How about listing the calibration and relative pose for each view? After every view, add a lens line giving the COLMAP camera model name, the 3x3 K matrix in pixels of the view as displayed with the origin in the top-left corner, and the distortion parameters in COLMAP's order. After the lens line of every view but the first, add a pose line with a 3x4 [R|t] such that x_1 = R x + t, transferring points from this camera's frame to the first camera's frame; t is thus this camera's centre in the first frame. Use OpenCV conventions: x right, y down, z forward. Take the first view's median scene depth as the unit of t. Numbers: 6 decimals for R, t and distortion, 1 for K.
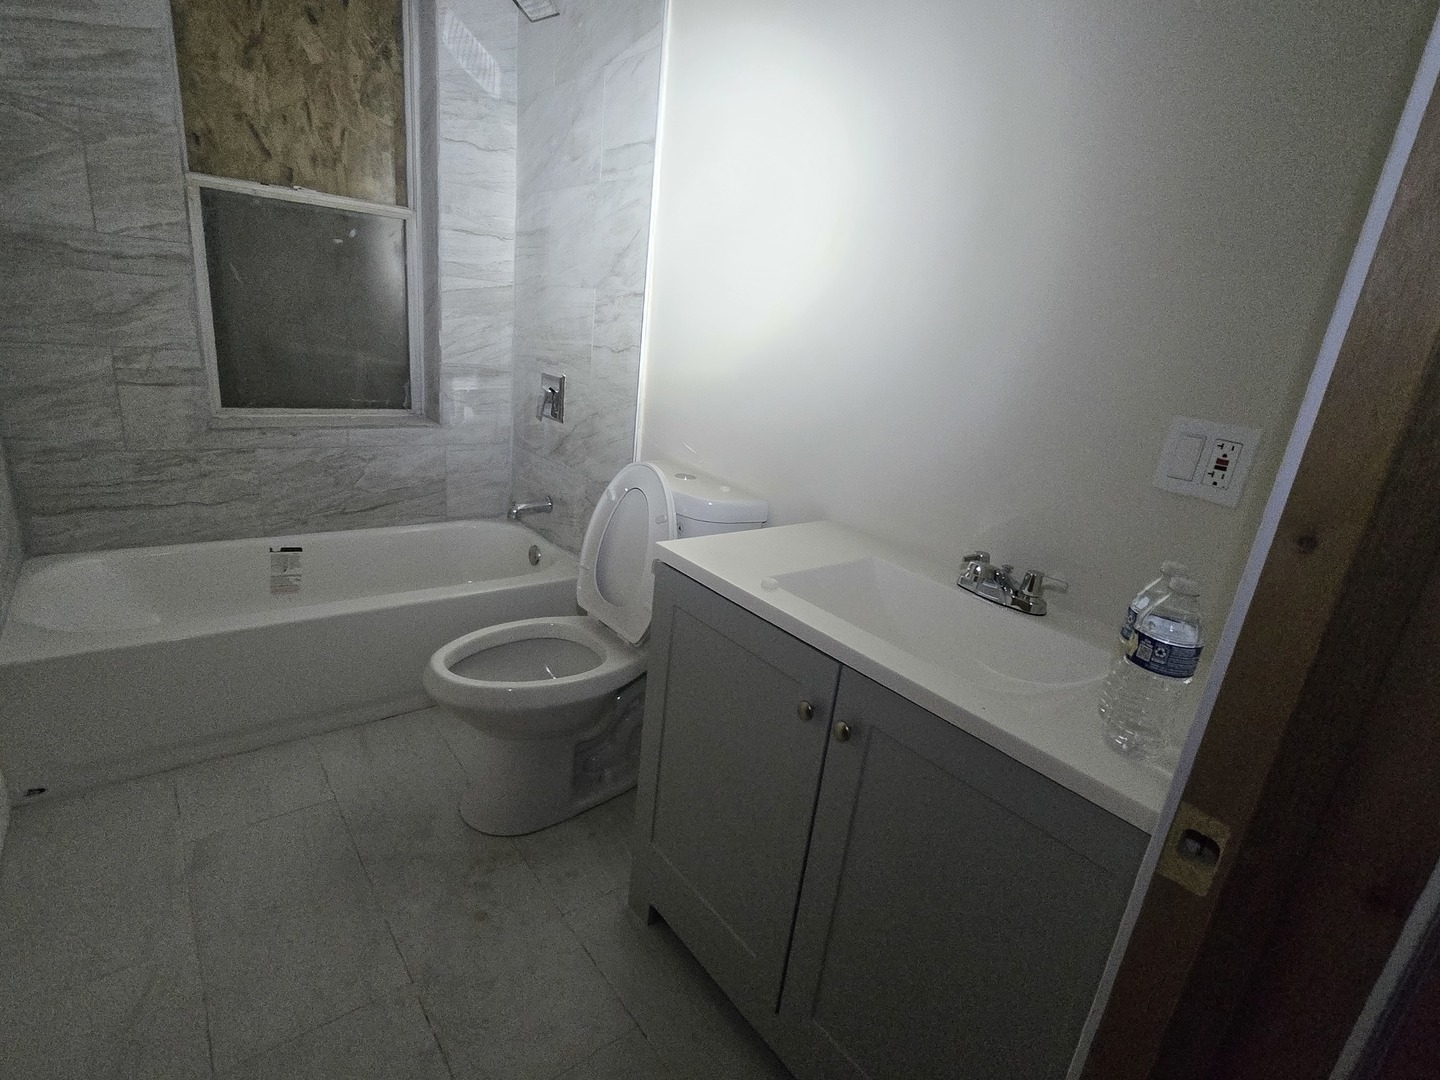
lens RADIAL K [[707.2, 0, 727.4], [0, 707.2, 544.5], [0, 0, 1]] dist [-0.001232, -0.001038]
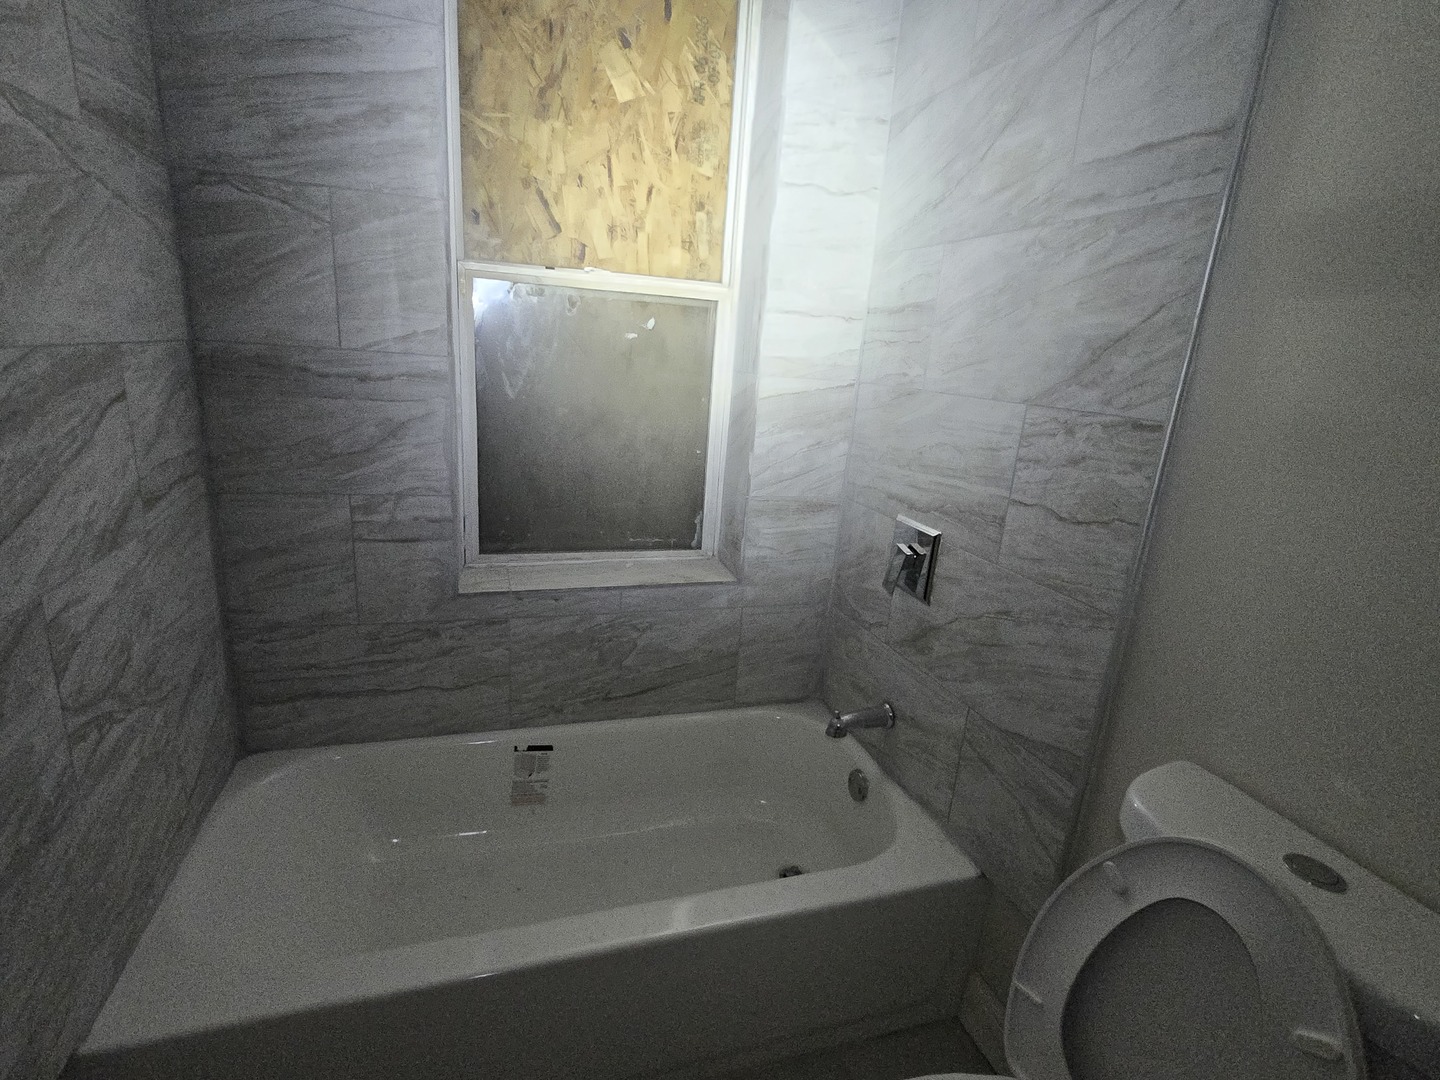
lens RADIAL K [[707.2, 0, 727.4], [0, 707.2, 544.5], [0, 0, 1]] dist [-0.001232, -0.001038]
pose [[0.941031, 0.057251, -0.333442, -0.208491], [-0.077531, 0.995842, -0.047823, -0.194061], [0.329318, 0.070855, 0.941557, 0.371456]]
